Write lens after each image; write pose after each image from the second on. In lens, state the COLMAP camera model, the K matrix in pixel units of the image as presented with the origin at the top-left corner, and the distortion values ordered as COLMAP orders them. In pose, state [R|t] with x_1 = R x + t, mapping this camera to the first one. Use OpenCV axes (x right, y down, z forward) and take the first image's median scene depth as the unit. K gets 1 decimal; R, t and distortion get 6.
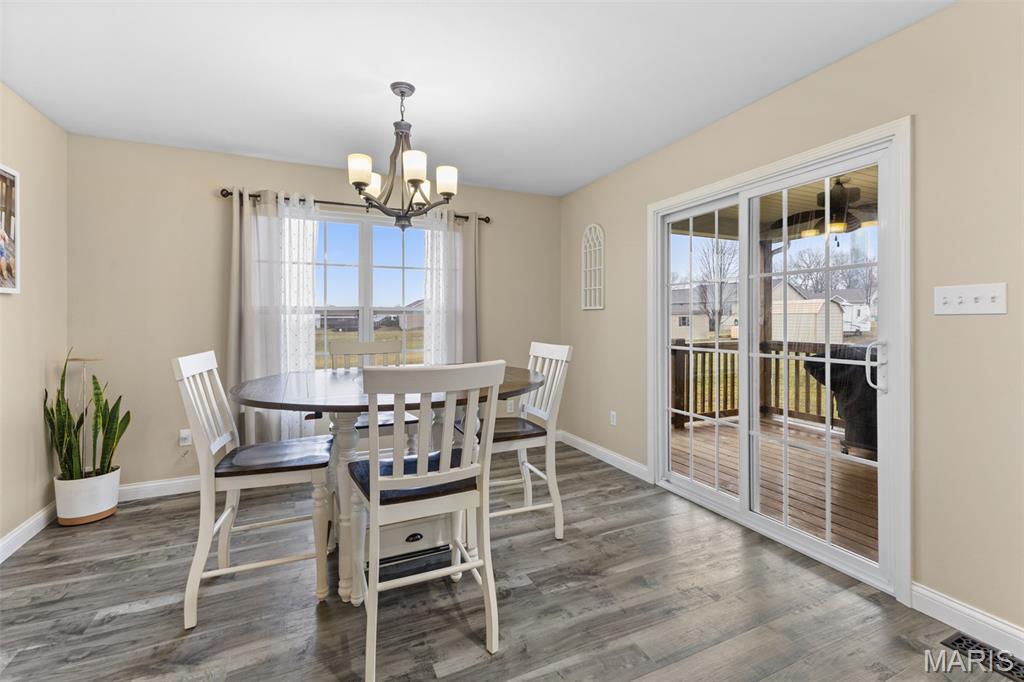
lens RADIAL K [[446.7, 0, 514.5], [0, 446.7, 320.7], [0, 0, 1]] dist [0.012045, -0.003521]
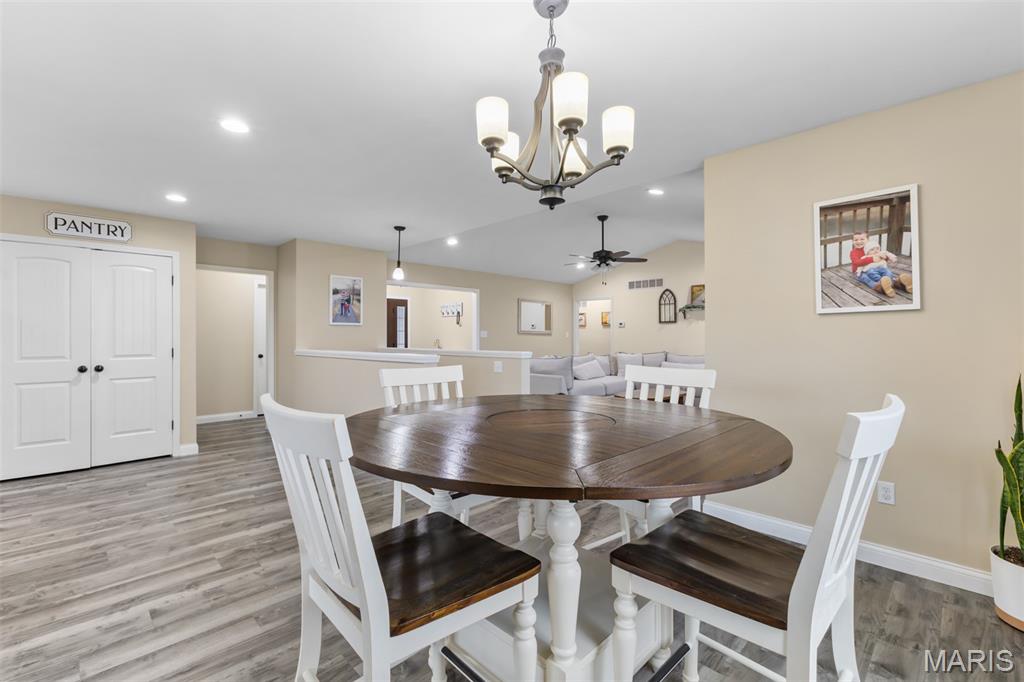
lens RADIAL K [[446.7, 0, 507.9], [0, 446.7, 339.4], [0, 0, 1]] dist [0.012045, -0.003521]
pose [[-0.942766, 0.008412, -0.333348, 0.026333], [0.004764, 0.999920, 0.011758, -0.007950], [0.333421, 0.009496, -0.942730, 1.195947]]
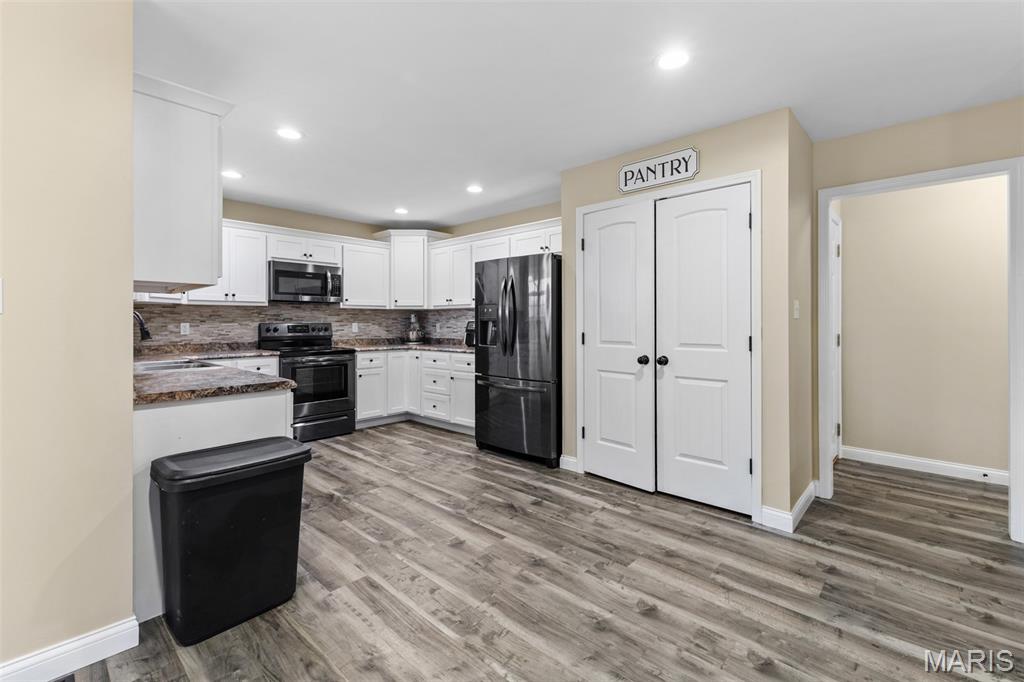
lens RADIAL K [[446.7, 0, 516.3], [0, 446.7, 322.1], [0, 0, 1]] dist [0.012045, -0.003521]
pose [[-0.379631, 0.001571, 0.925137, -0.055438], [0.005662, 0.999984, 0.000625, 0.001598], [-0.925121, 0.005476, -0.379633, 0.208923]]
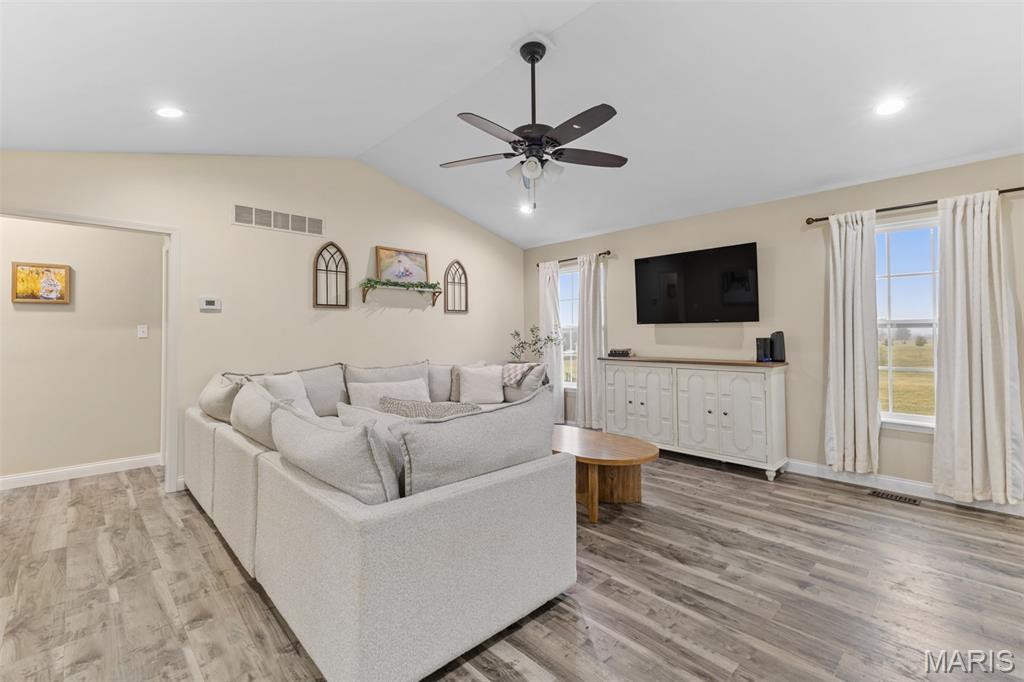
lens RADIAL K [[446.7, 0, 514.0], [0, 446.7, 324.0], [0, 0, 1]] dist [0.012045, -0.003521]
pose [[0.329008, -0.018581, -0.944144, -0.273848], [-0.003411, 0.999777, -0.020864, 0.007264], [0.944321, 0.010085, 0.328871, -0.940491]]
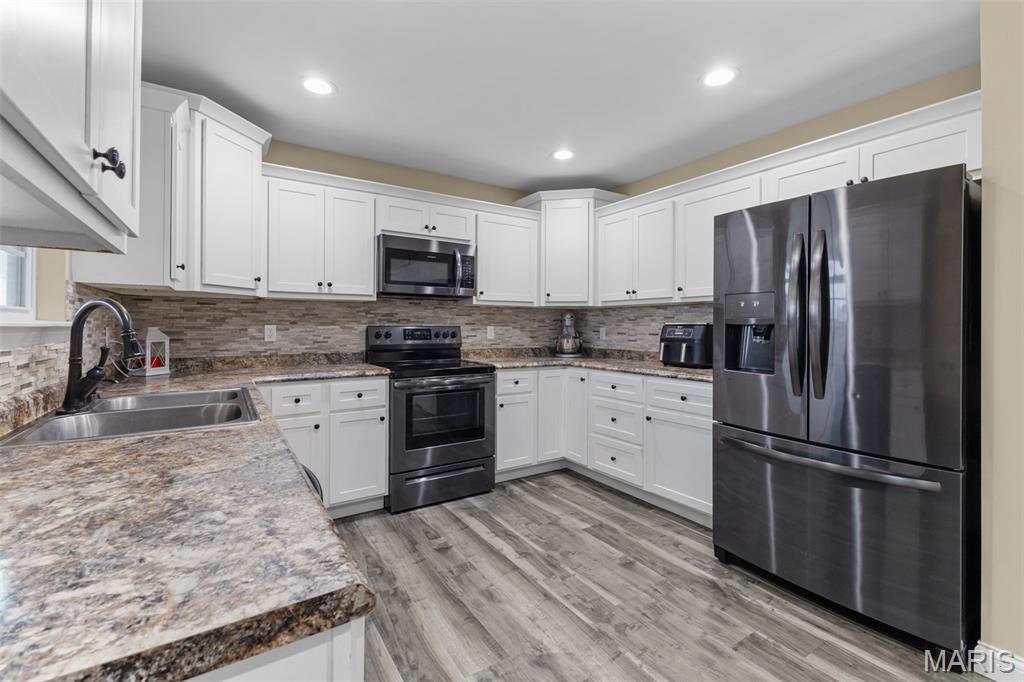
lens RADIAL K [[446.7, 0, 513.4], [0, 446.7, 324.4], [0, 0, 1]] dist [0.012045, -0.003521]
pose [[-0.137308, 0.001199, 0.990528, 0.552230], [-0.000459, 0.999999, -0.001274, -0.000991], [-0.990528, -0.000630, -0.137308, 0.236583]]
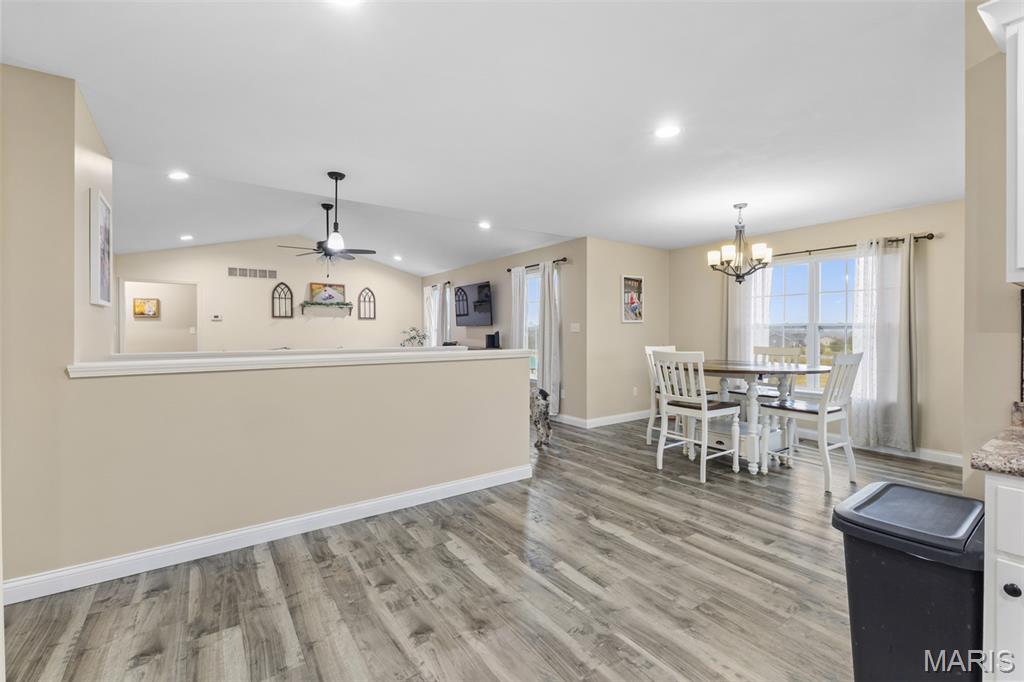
lens RADIAL K [[446.7, 0, 514.7], [0, 446.7, 335.4], [0, 0, 1]] dist [0.012045, -0.003521]
pose [[0.176539, 0.012909, -0.984209, 1.005435], [-0.004504, 0.999914, 0.012307, -0.007538], [0.984283, 0.002260, 0.176582, -0.158289]]
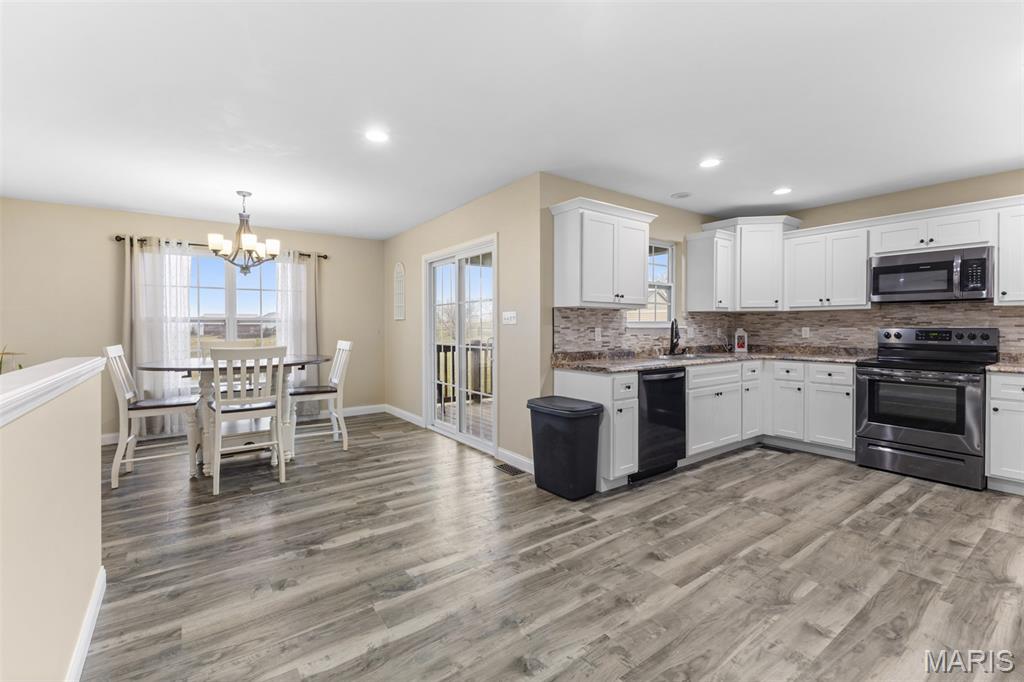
lens RADIAL K [[446.7, 0, 511.0], [0, 446.7, 332.9], [0, 0, 1]] dist [0.012045, -0.003521]
pose [[0.981492, -0.001961, 0.191496, 0.312828], [-0.000314, 0.999930, 0.011853, 0.000839], [-0.191505, -0.011694, 0.981422, -0.660823]]
